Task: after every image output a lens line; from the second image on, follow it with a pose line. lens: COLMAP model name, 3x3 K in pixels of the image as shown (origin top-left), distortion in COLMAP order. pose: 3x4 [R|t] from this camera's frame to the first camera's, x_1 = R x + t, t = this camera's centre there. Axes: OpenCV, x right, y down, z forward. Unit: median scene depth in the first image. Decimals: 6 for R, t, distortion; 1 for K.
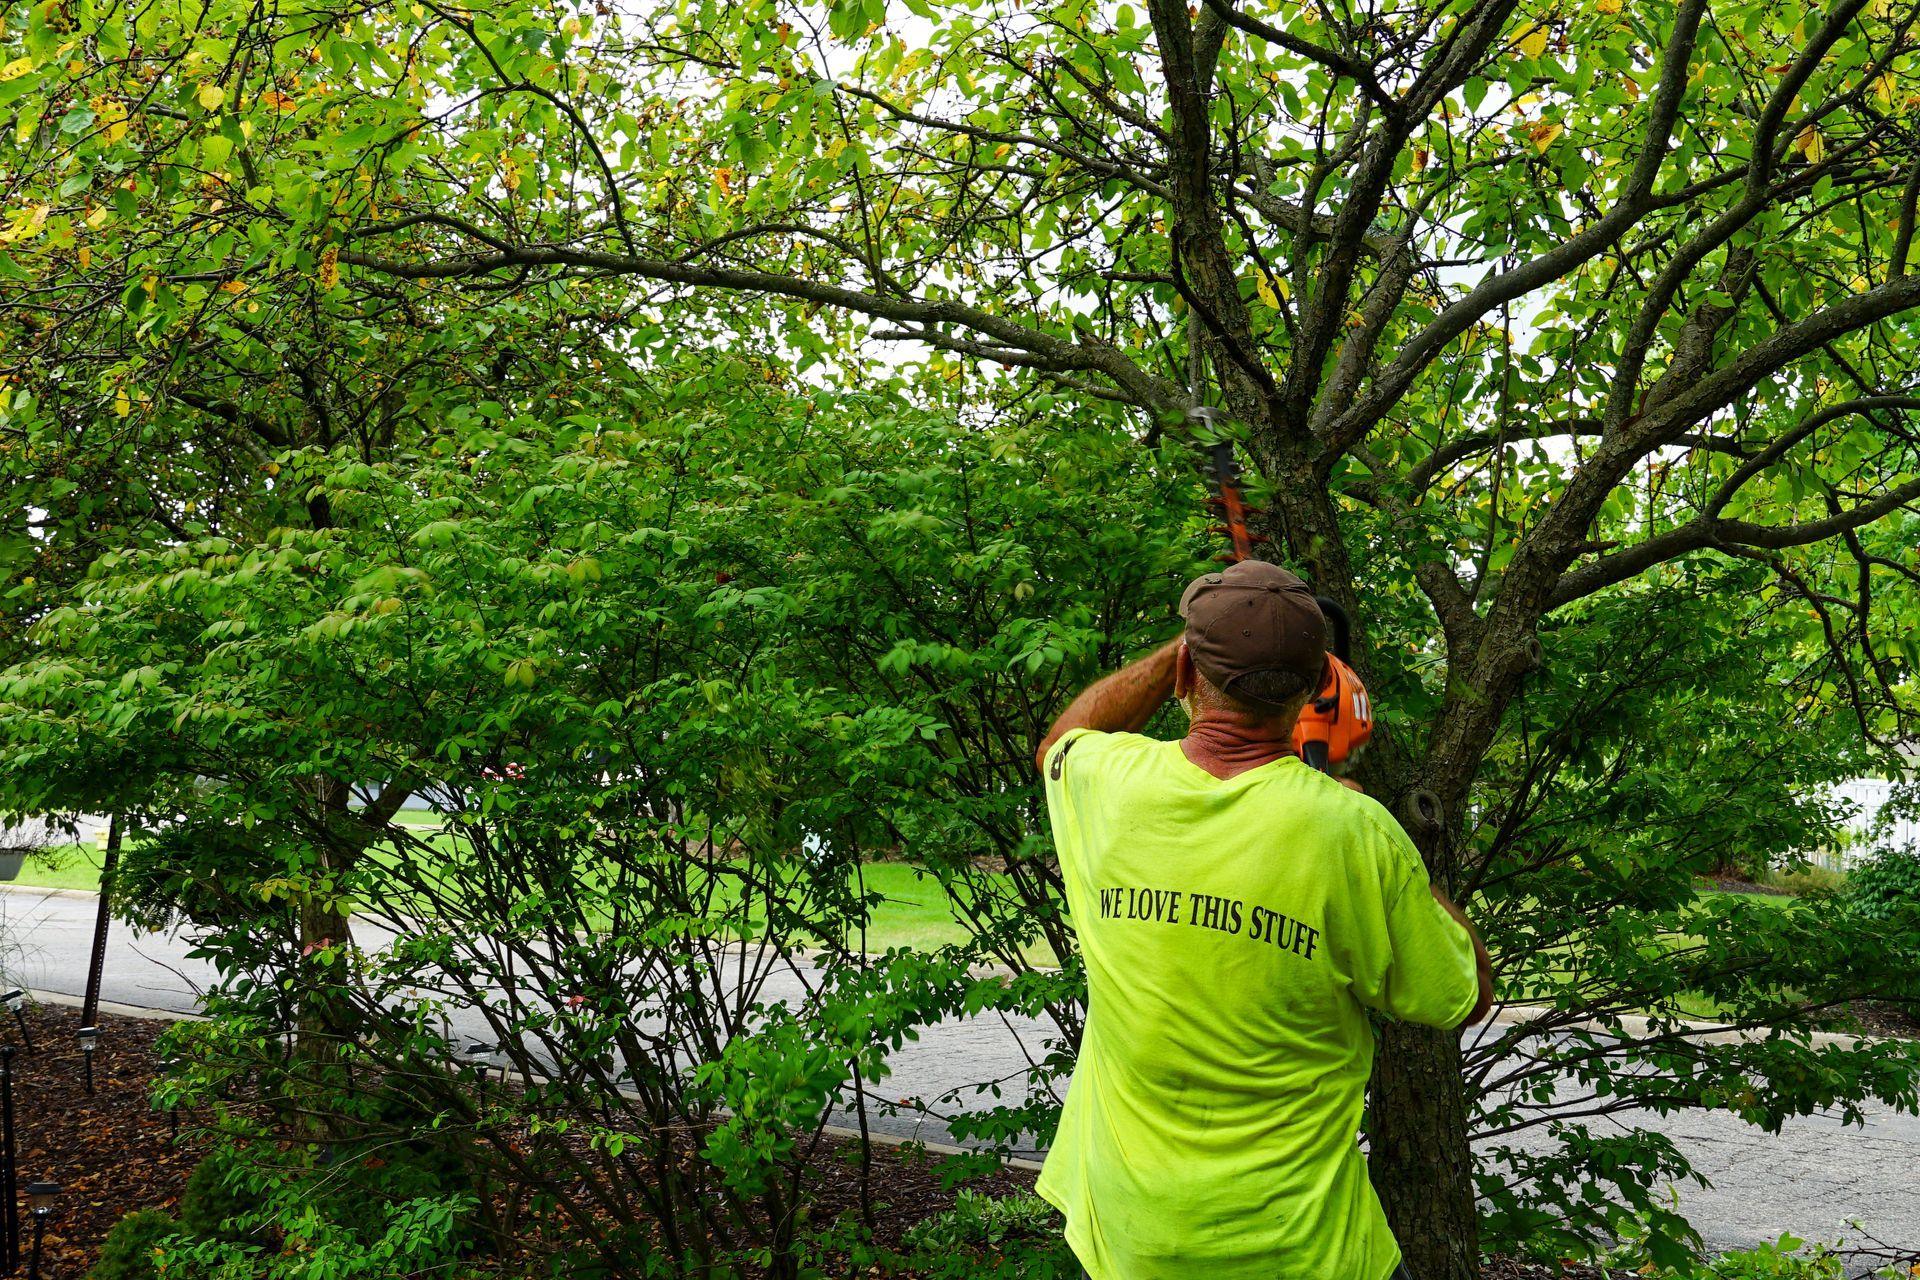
lens RADIAL K [[2100.3, 0, 960.0], [0, 2100.3, 640.0], [0, 0, 1]] dist [0.012899, 0.044655]
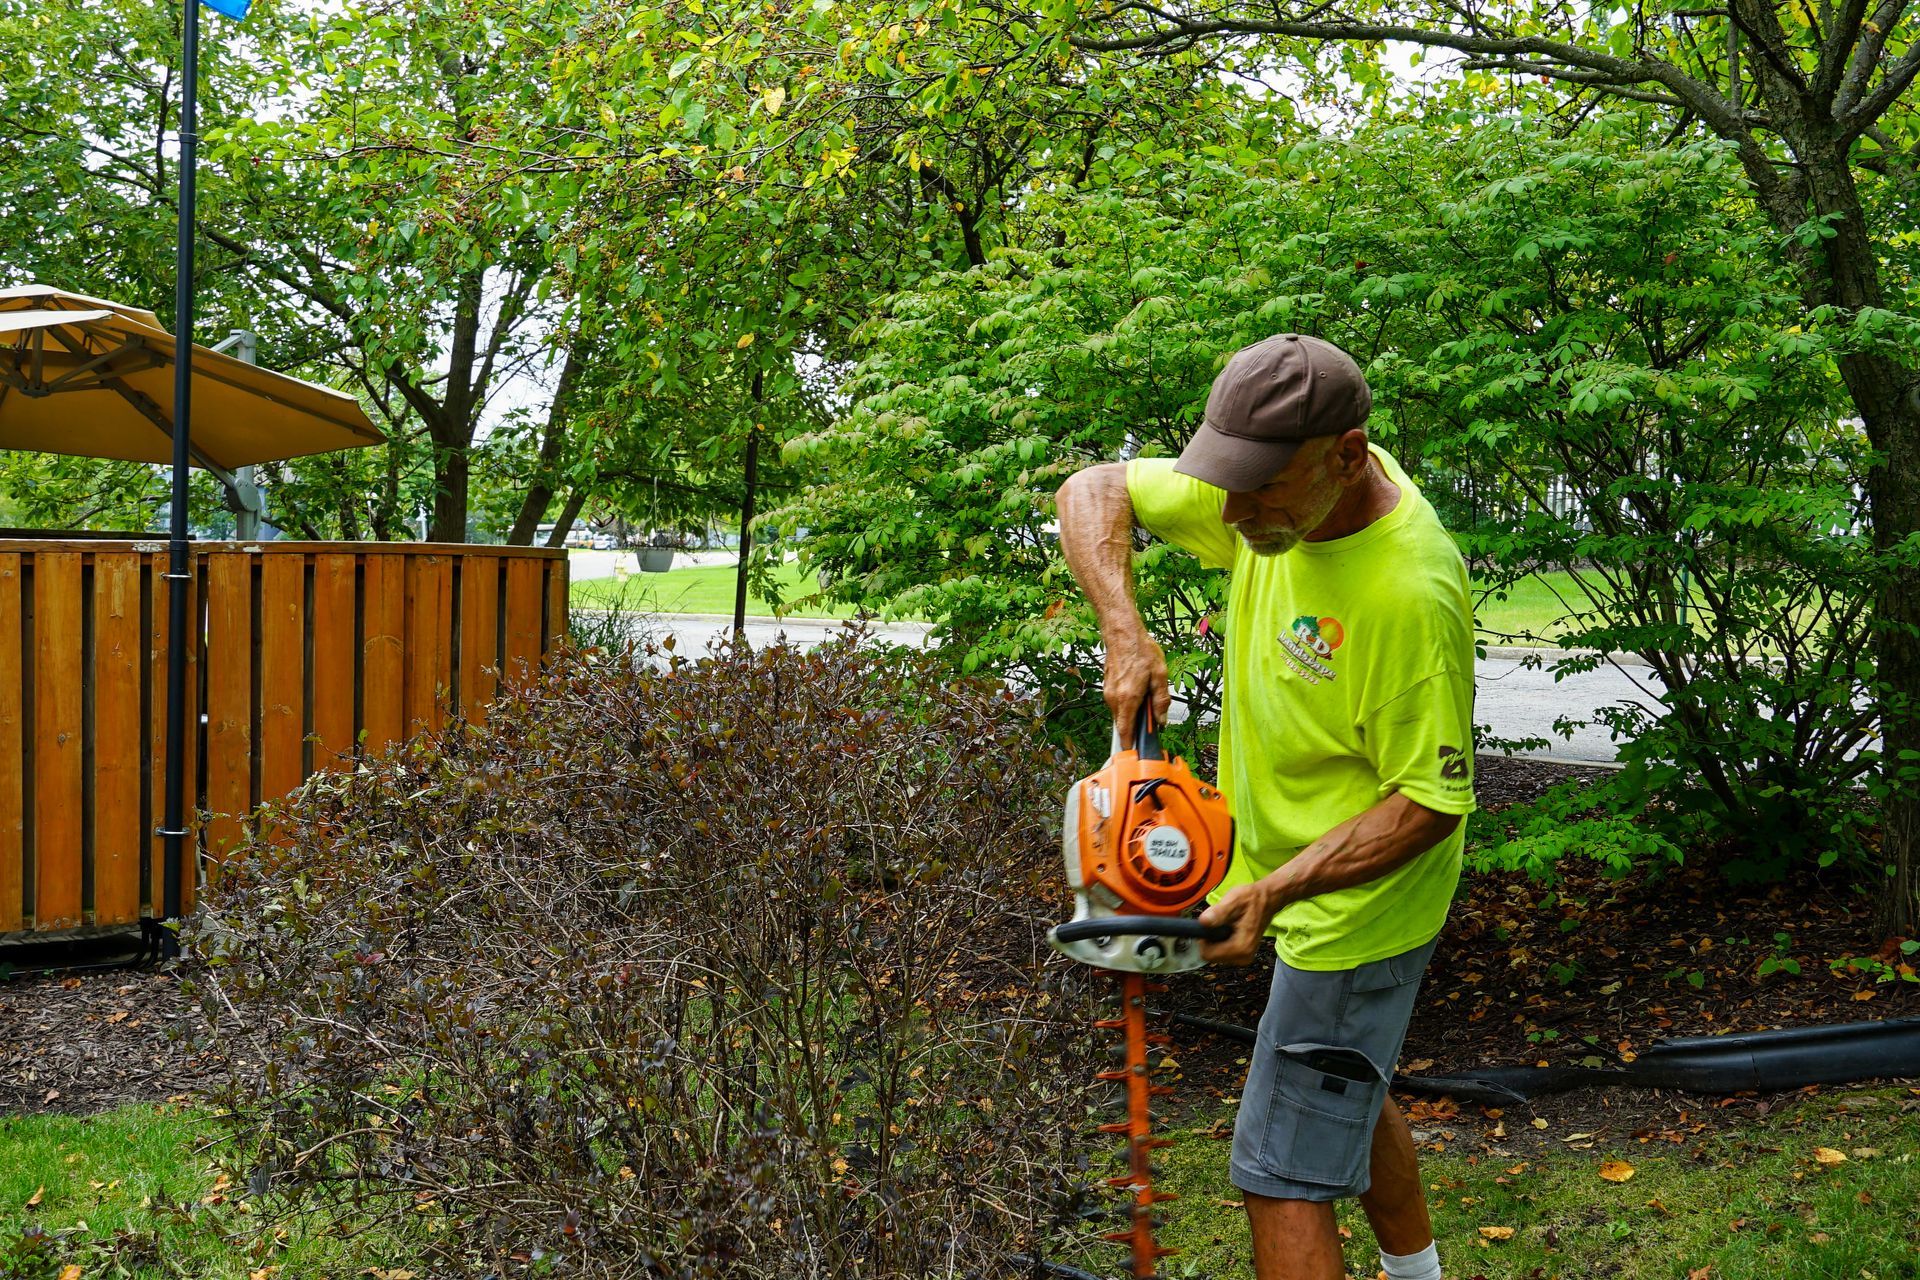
lens RADIAL K [[2100.3, 0, 960.0], [0, 2100.3, 640.0], [0, 0, 1]] dist [0.012899, 0.044655]
pose [[0.977824, -0.021898, -0.208282, -0.073579], [0.048349, 0.991257, 0.122770, 0.026925], [0.203773, -0.130118, 0.970333, -0.324415]]
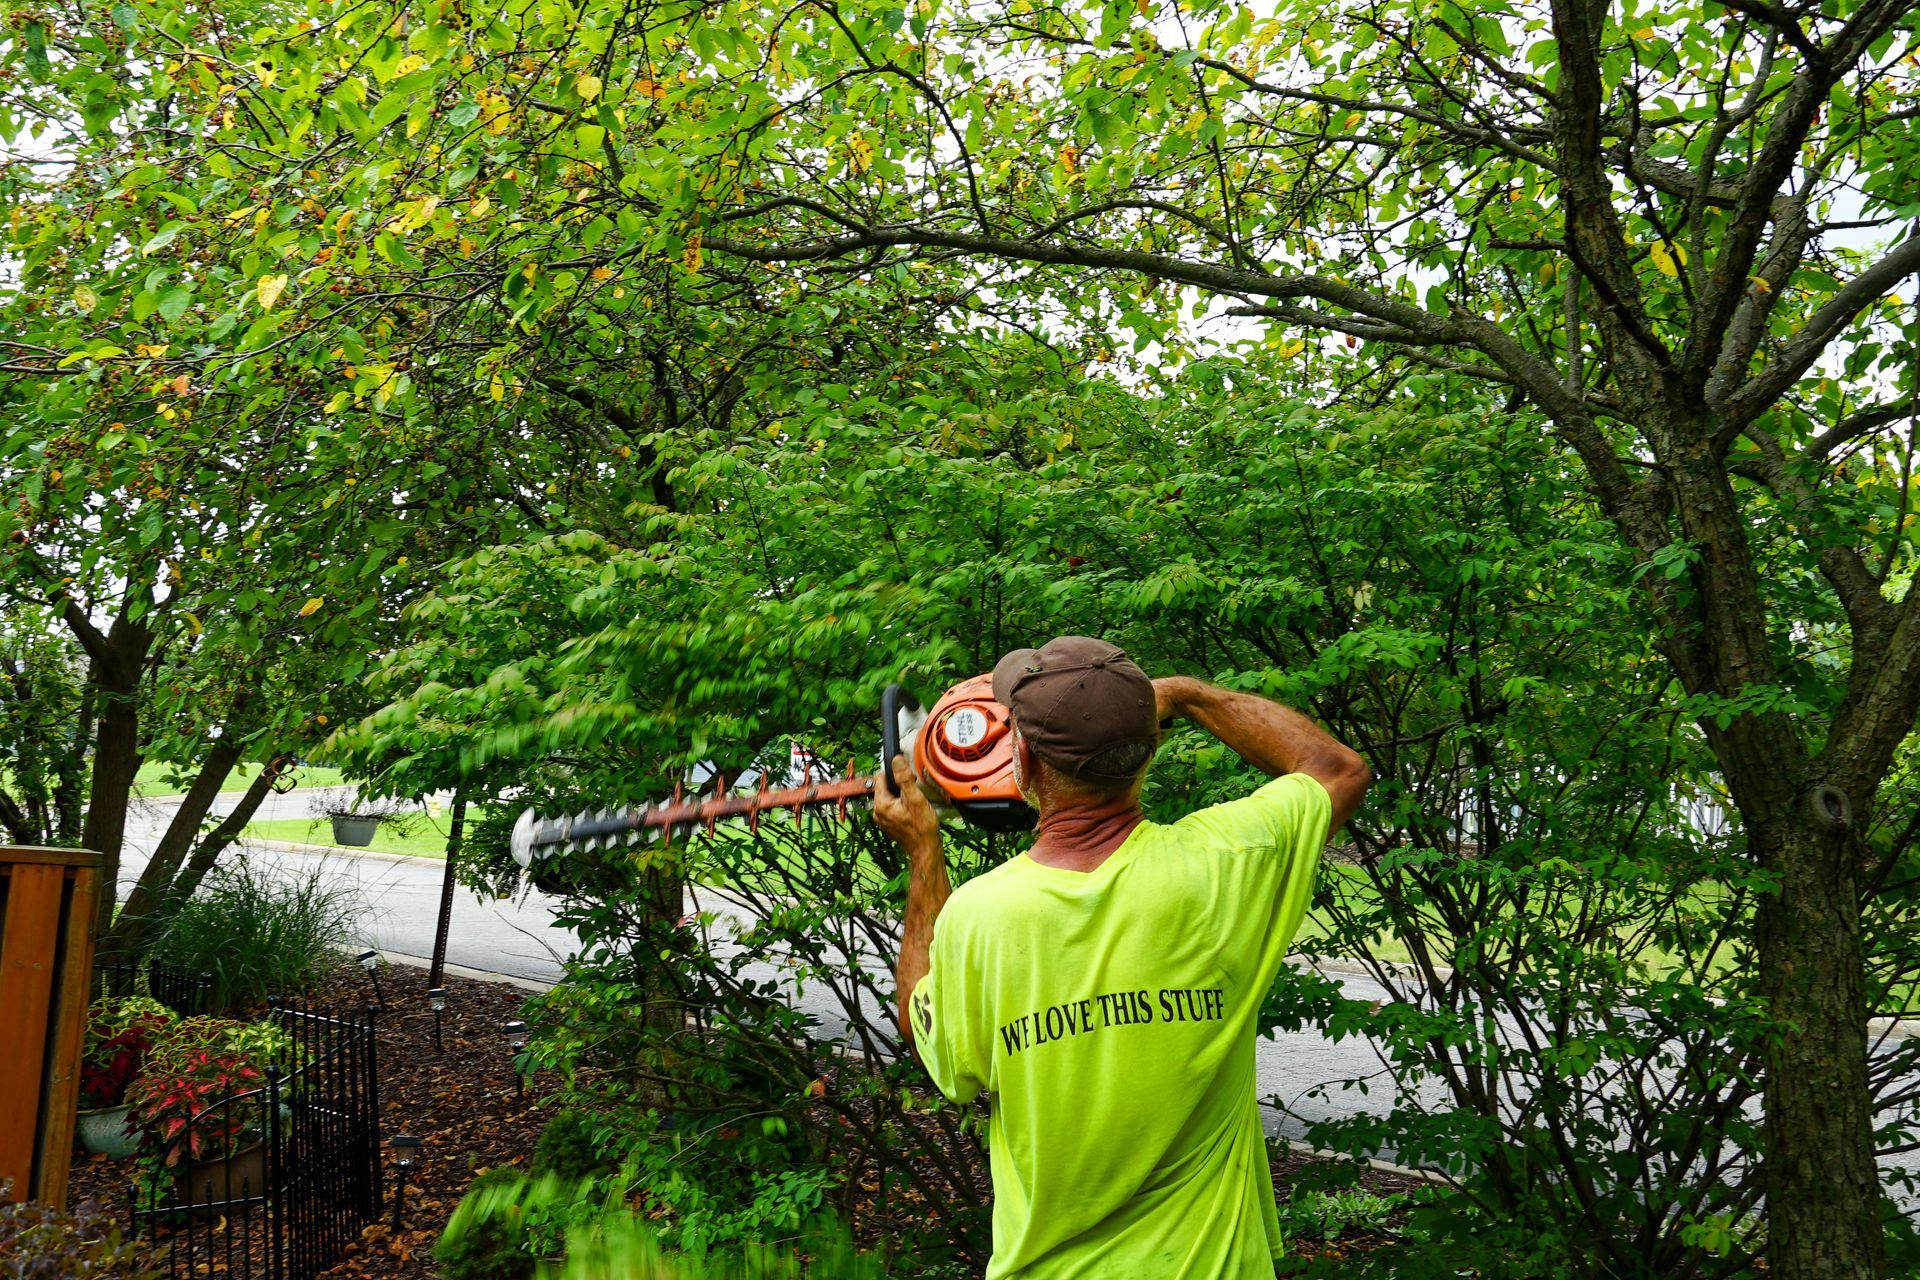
lens RADIAL K [[2100.3, 0, 960.0], [0, 2100.3, 640.0], [0, 0, 1]] dist [0.012899, 0.044655]
pose [[0.990120, 0.008003, -0.139991, -0.023542], [-0.006873, 0.999940, 0.008558, 0.000461], [0.140051, -0.007512, 0.990116, 0.009970]]
